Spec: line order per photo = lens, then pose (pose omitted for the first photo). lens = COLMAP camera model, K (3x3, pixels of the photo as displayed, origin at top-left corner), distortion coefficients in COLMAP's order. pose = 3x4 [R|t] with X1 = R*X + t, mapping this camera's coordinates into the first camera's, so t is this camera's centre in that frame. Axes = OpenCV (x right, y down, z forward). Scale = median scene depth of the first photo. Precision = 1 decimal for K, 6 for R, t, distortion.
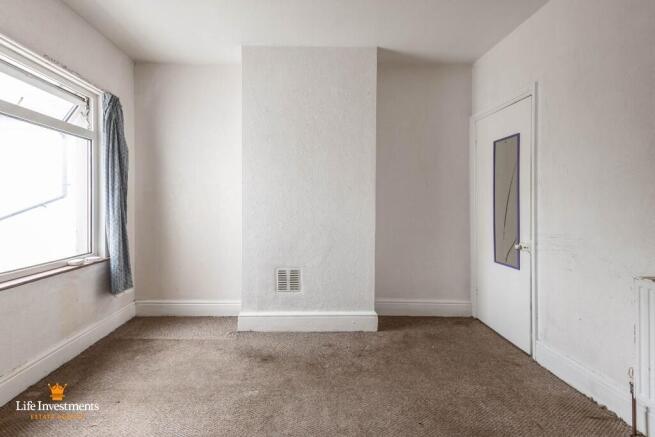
lens RADIAL K [[303.0, 0, 326.0], [0, 303.0, 205.6], [0, 0, 1]] dist [0.001441, -0.000228]
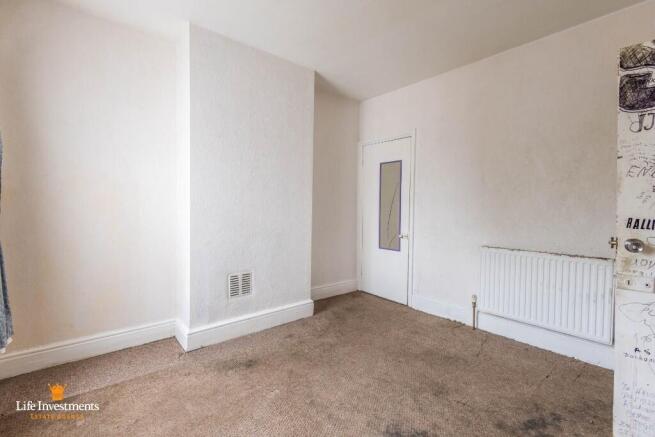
lens RADIAL K [[280.1, 0, 338.4], [0, 280.1, 217.3], [0, 0, 1]] dist [0.000492, -0.000063]
pose [[0.784852, -0.020609, 0.619341, -0.461445], [-0.000971, 0.999405, 0.034486, -0.004715], [-0.619683, -0.027668, 0.784365, 0.102562]]
